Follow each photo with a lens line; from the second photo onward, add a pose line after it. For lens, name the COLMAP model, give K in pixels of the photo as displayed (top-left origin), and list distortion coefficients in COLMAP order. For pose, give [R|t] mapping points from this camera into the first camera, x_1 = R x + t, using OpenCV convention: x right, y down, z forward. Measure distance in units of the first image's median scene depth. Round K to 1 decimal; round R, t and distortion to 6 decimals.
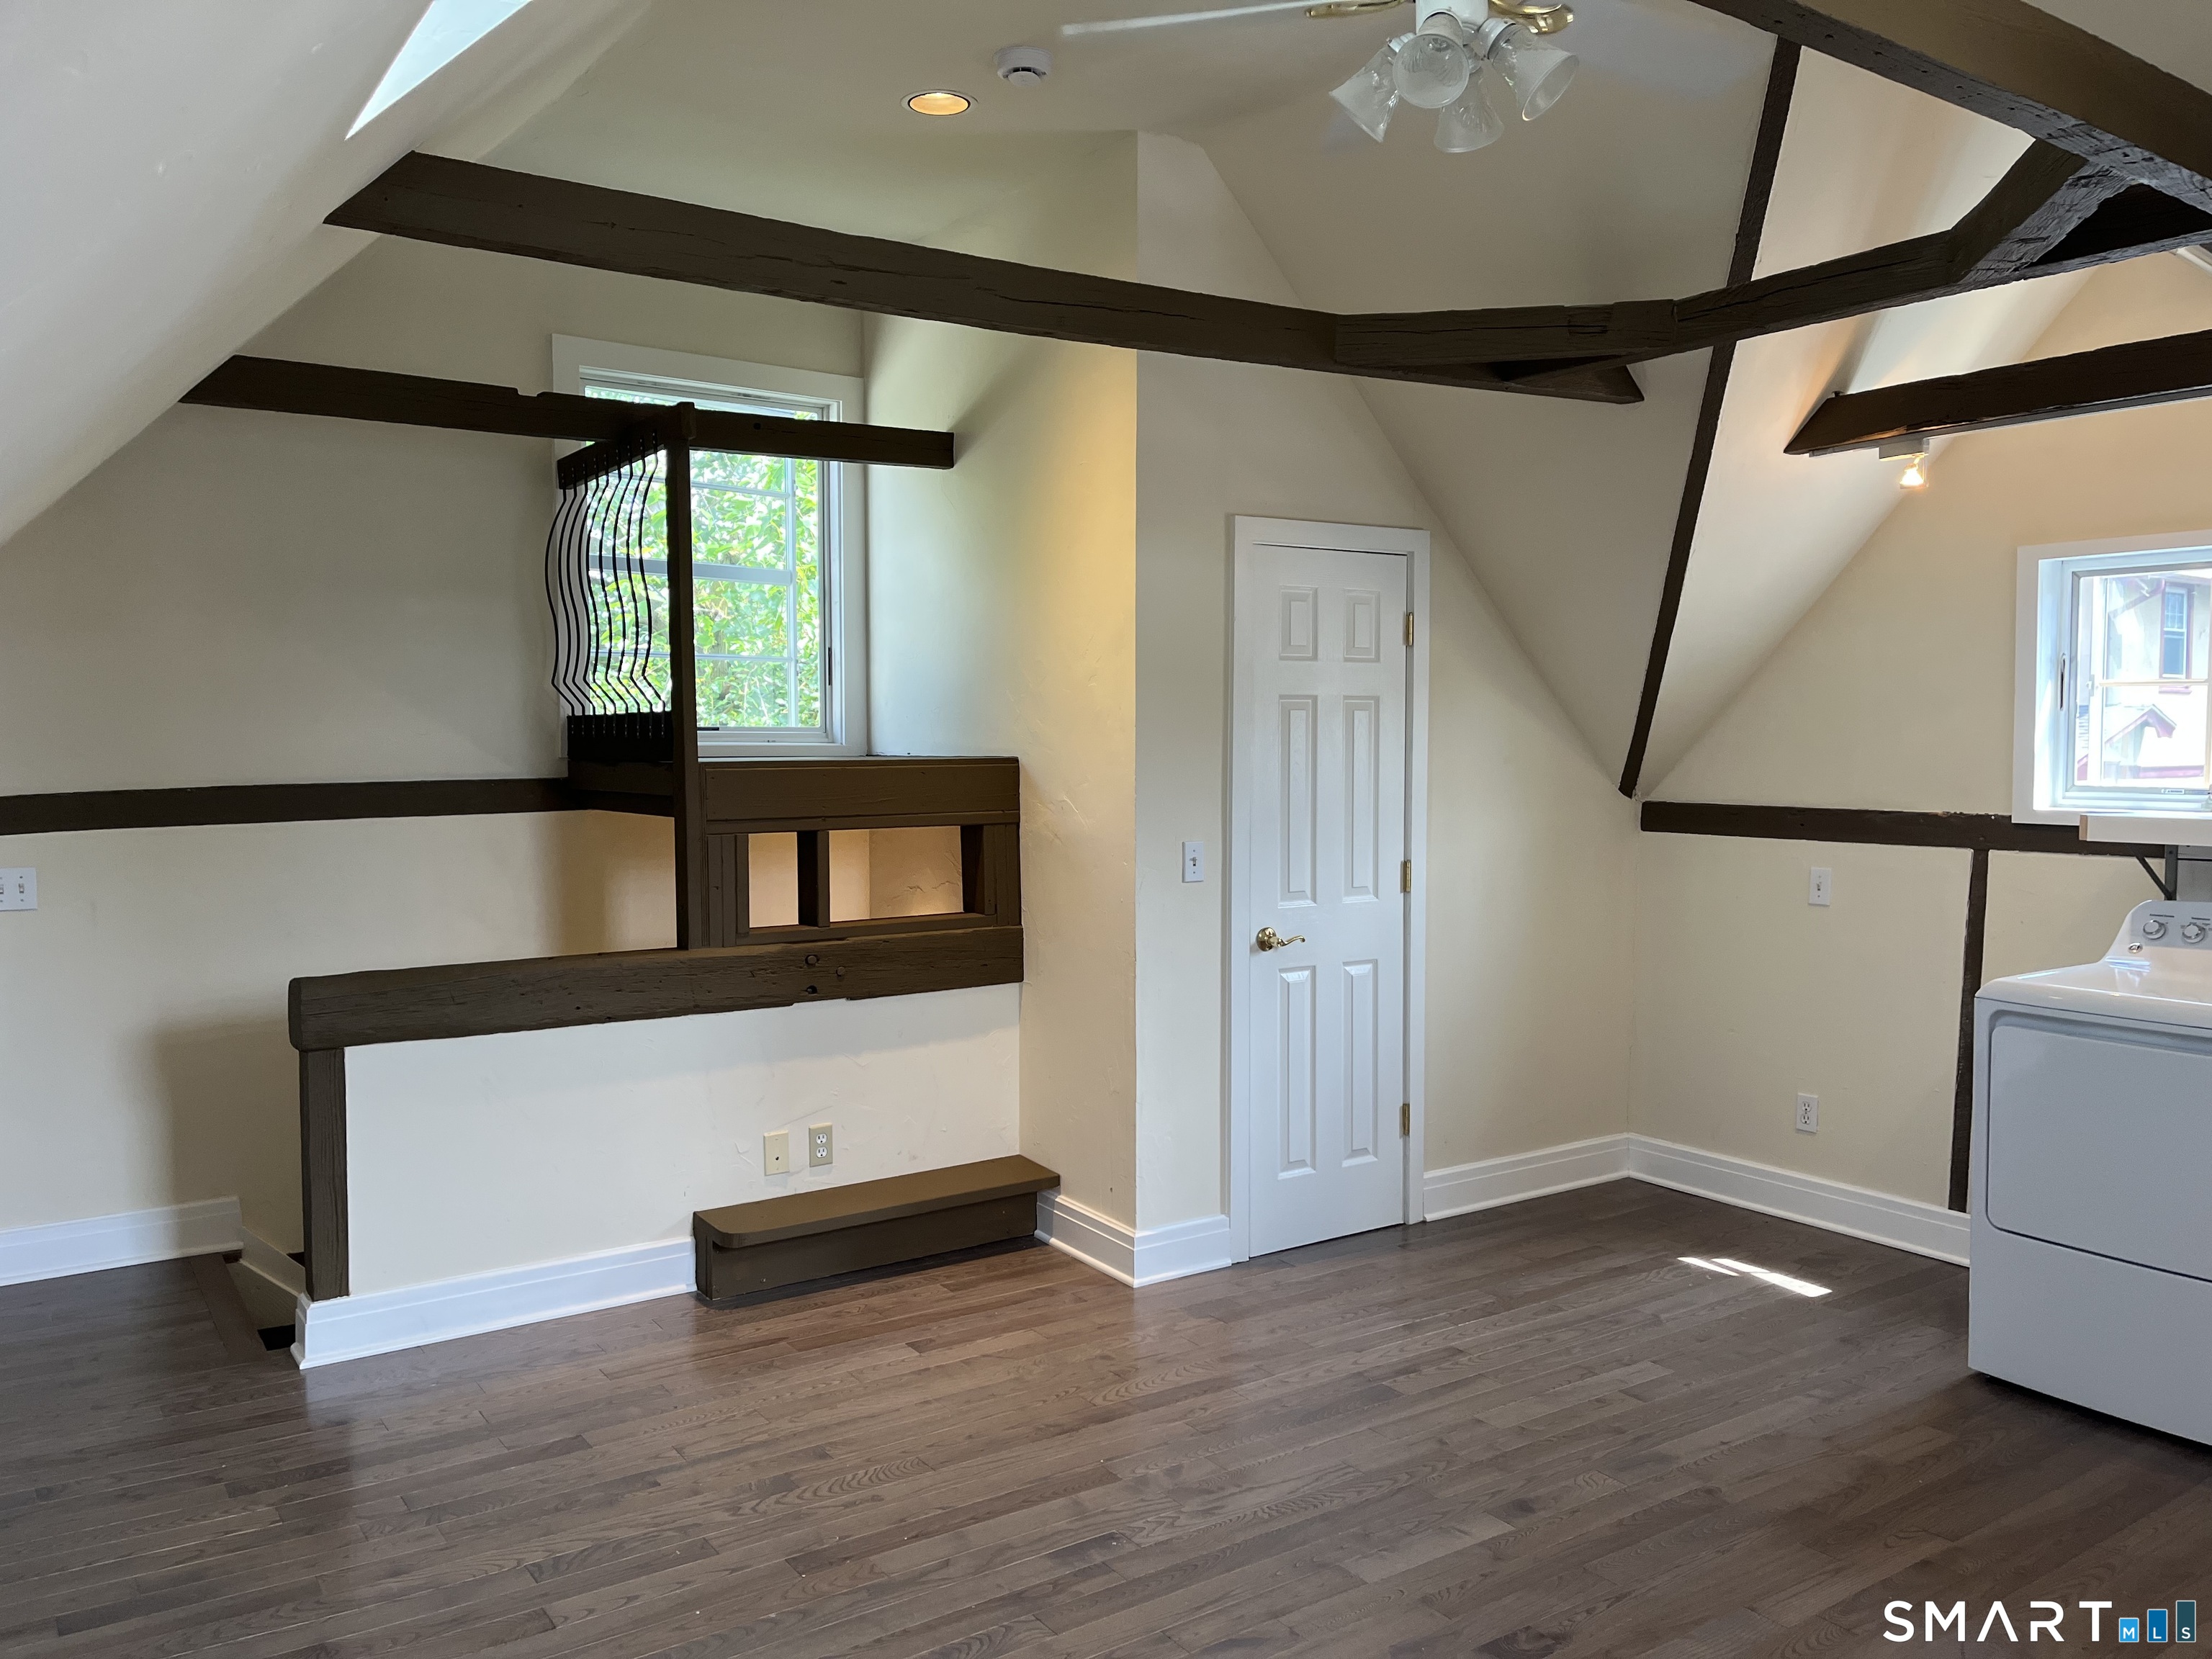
lens RADIAL K [[1700.0, 0, 1135.2], [0, 1700.0, 822.9], [0, 0, 1]] dist [0.060691, -0.086188]
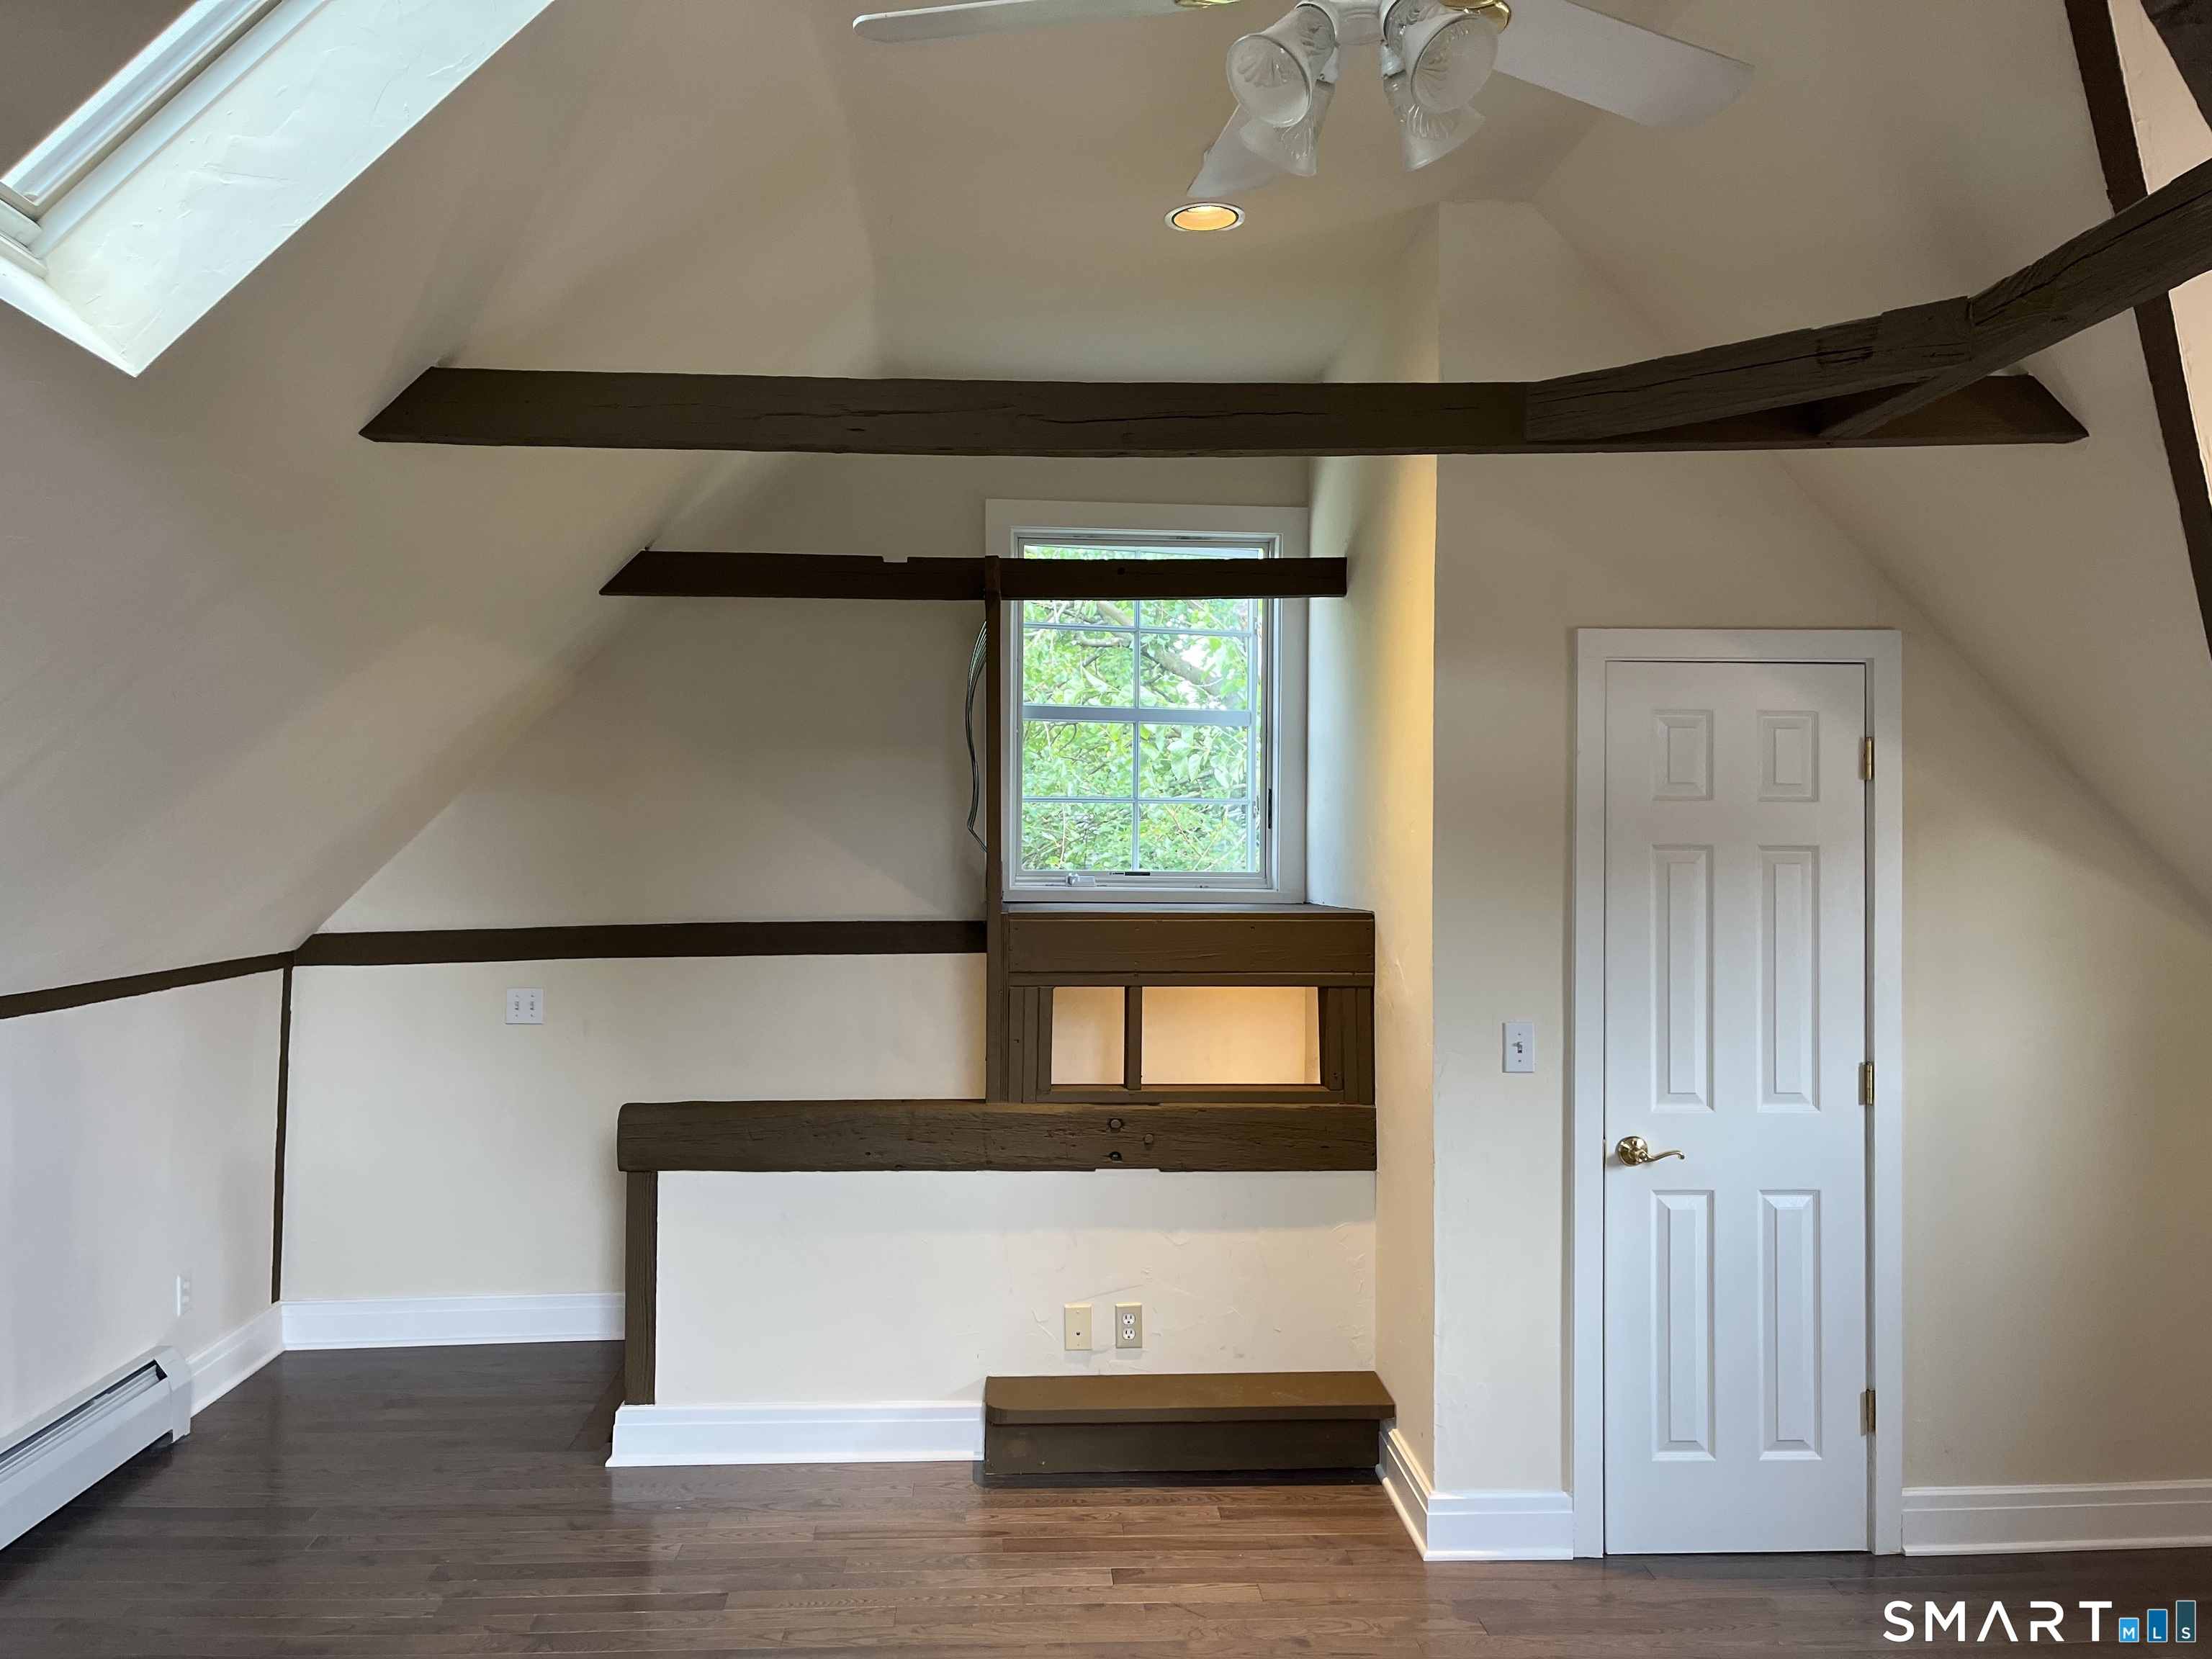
lens RADIAL K [[1700.0, 0, 1135.2], [0, 1700.0, 822.9], [0, 0, 1]] dist [0.060691, -0.086188]
pose [[0.849281, -0.002370, -0.527936, 0.313786], [-0.036116, 0.997386, -0.062577, -0.027281], [0.526704, 0.072213, 0.846976, 0.191278]]
